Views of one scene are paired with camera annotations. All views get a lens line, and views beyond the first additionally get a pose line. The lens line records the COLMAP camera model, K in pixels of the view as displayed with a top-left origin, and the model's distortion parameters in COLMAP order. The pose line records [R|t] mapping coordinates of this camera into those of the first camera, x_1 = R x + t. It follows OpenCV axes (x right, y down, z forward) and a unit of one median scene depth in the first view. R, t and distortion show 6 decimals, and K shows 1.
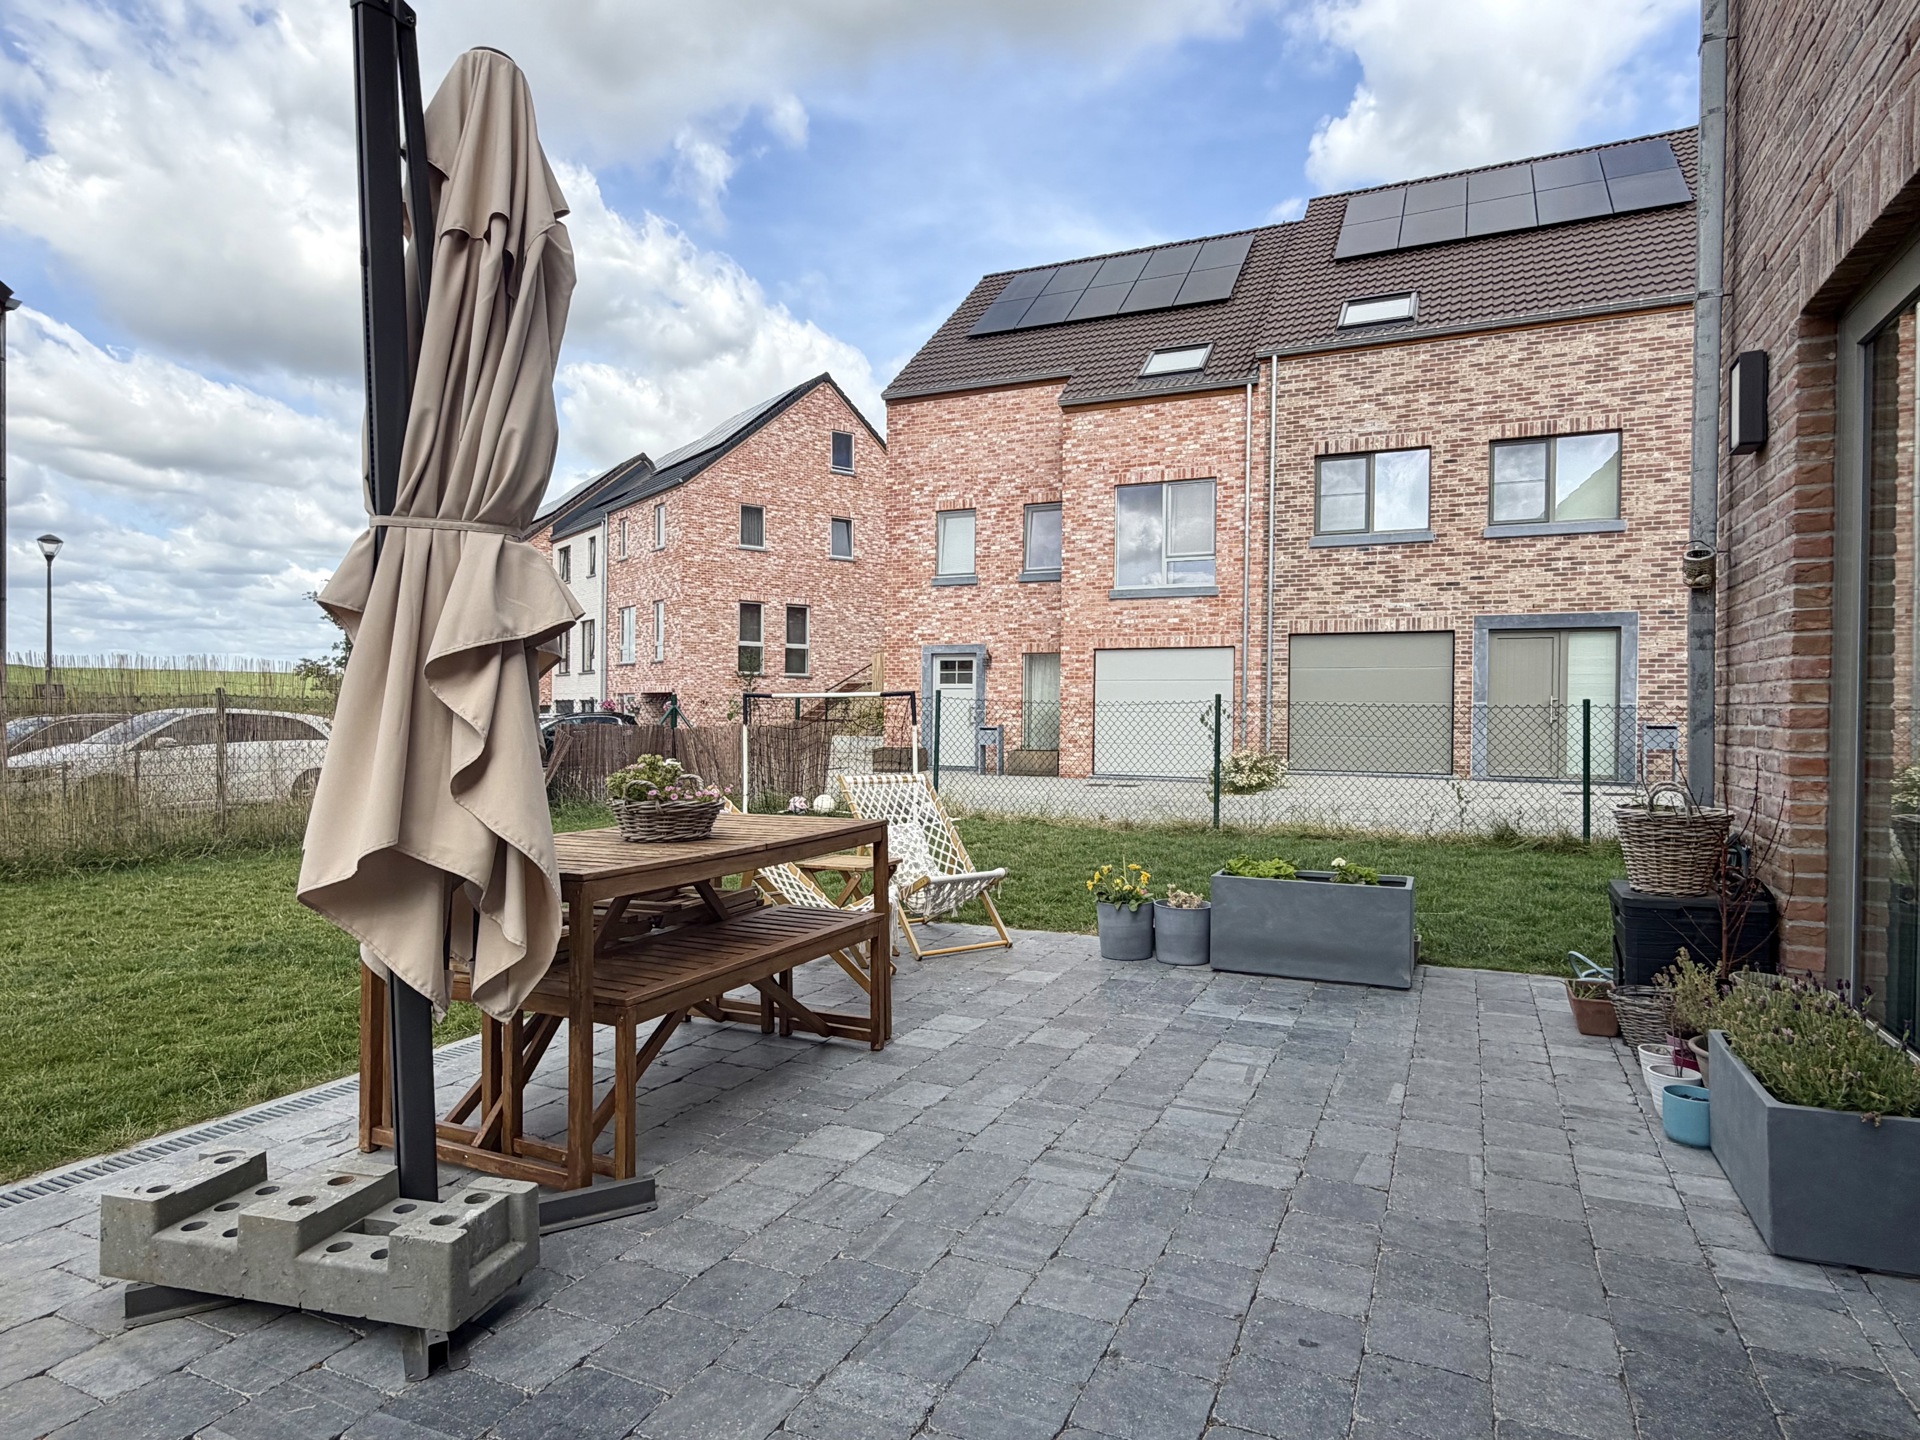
lens RADIAL K [[1077.4, 0, 958.9], [0, 1077.4, 723.1], [0, 0, 1]] dist [0.002154, -0.001486]
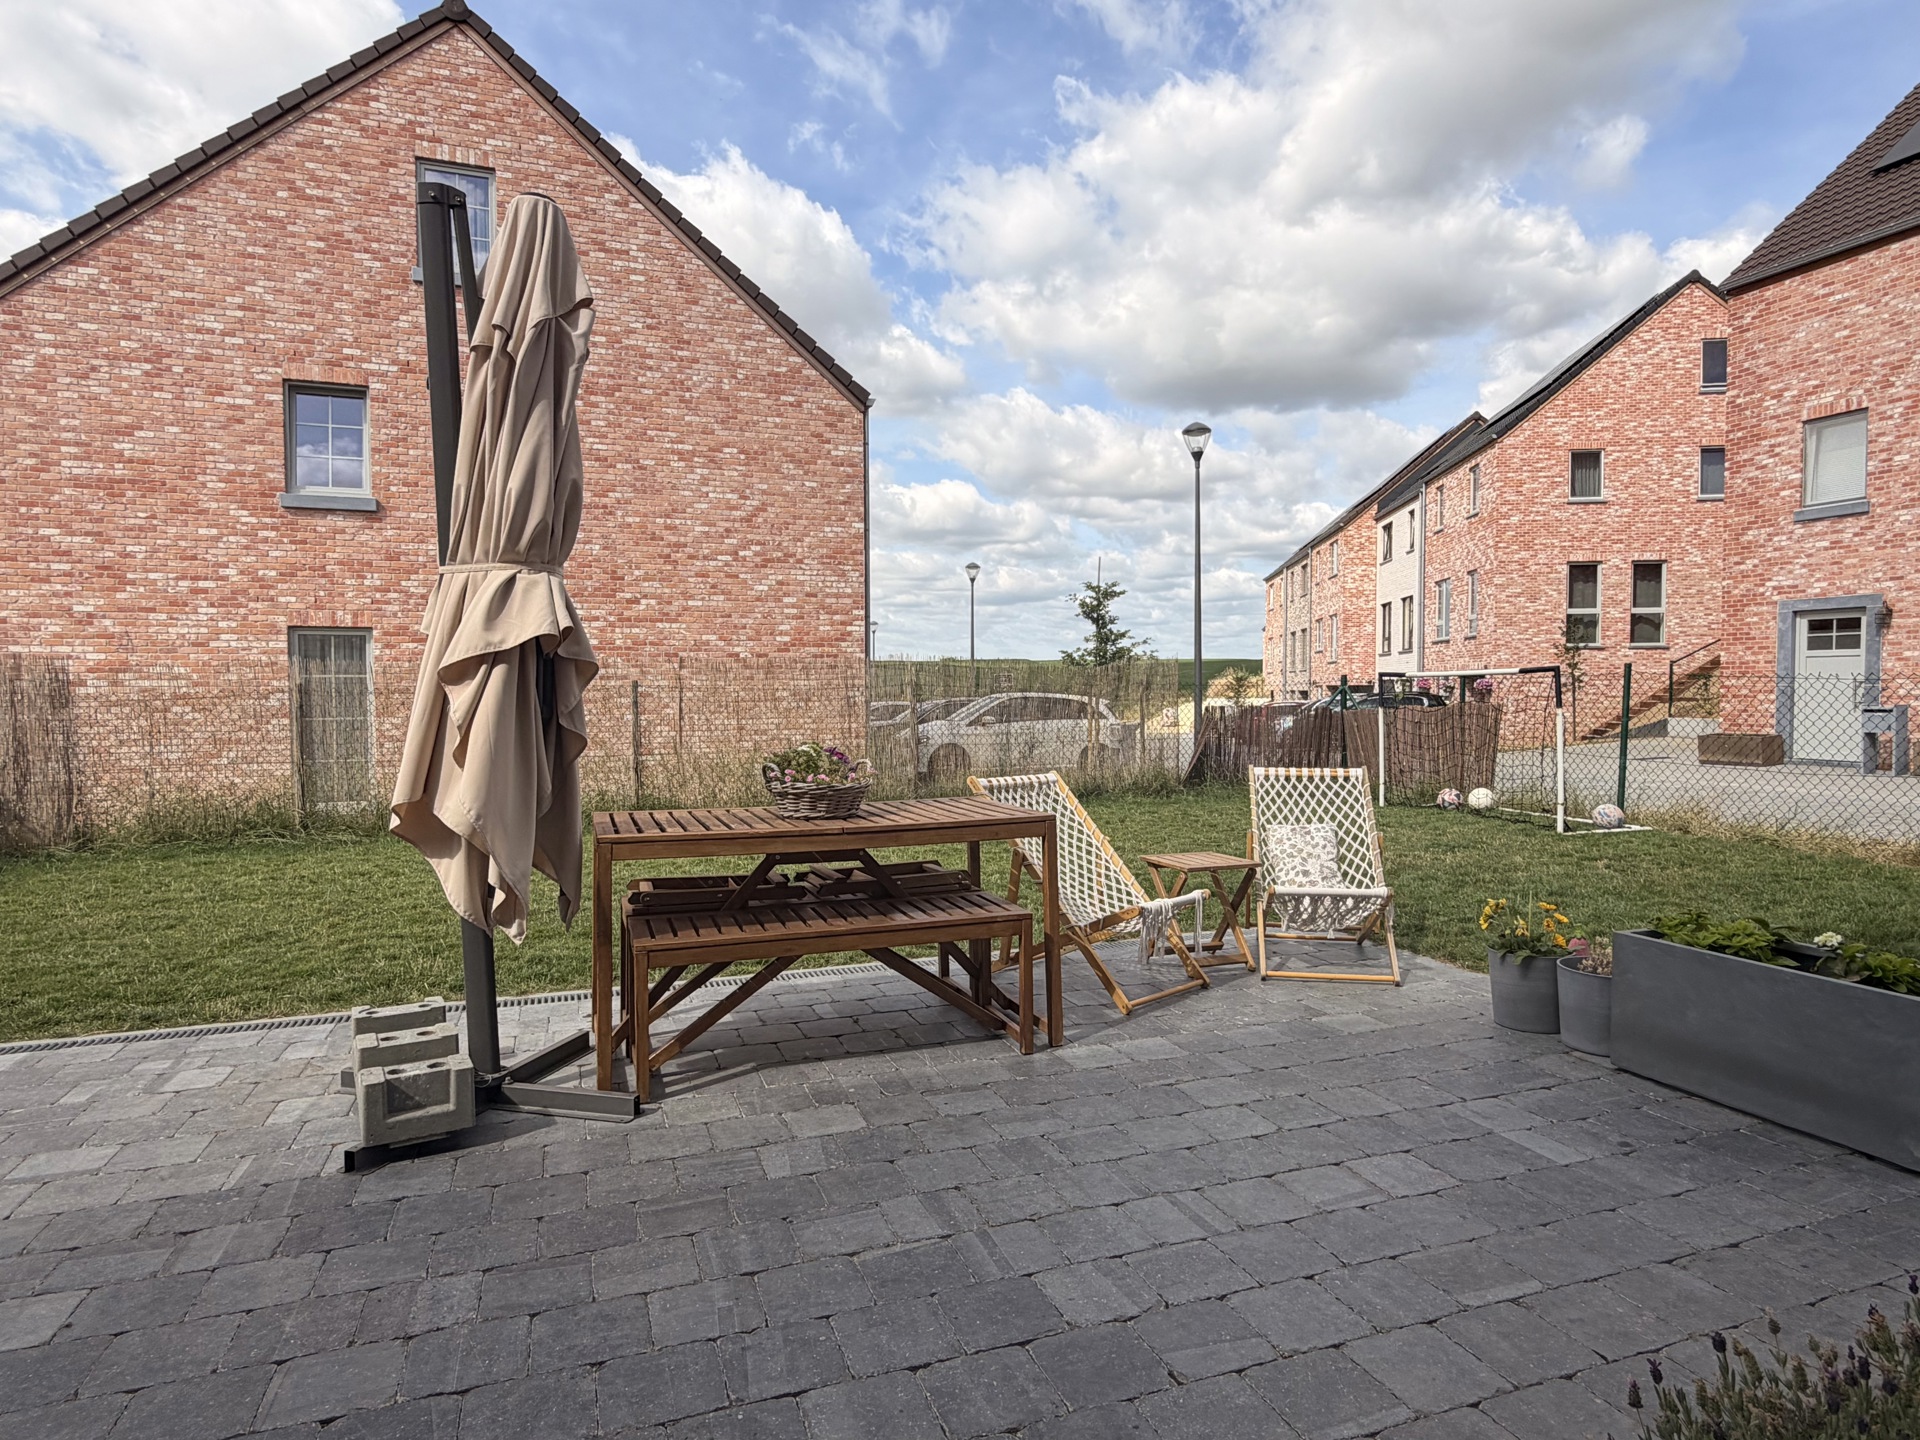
lens RADIAL K [[1077.4, 0, 961.0], [0, 1077.4, 719.2], [0, 0, 1]] dist [0.002154, -0.001486]
pose [[0.711842, 0.007866, -0.702295, 0.092337], [0.003117, 0.999892, 0.014359, -0.001221], [0.702332, -0.012410, 0.711741, 0.047399]]
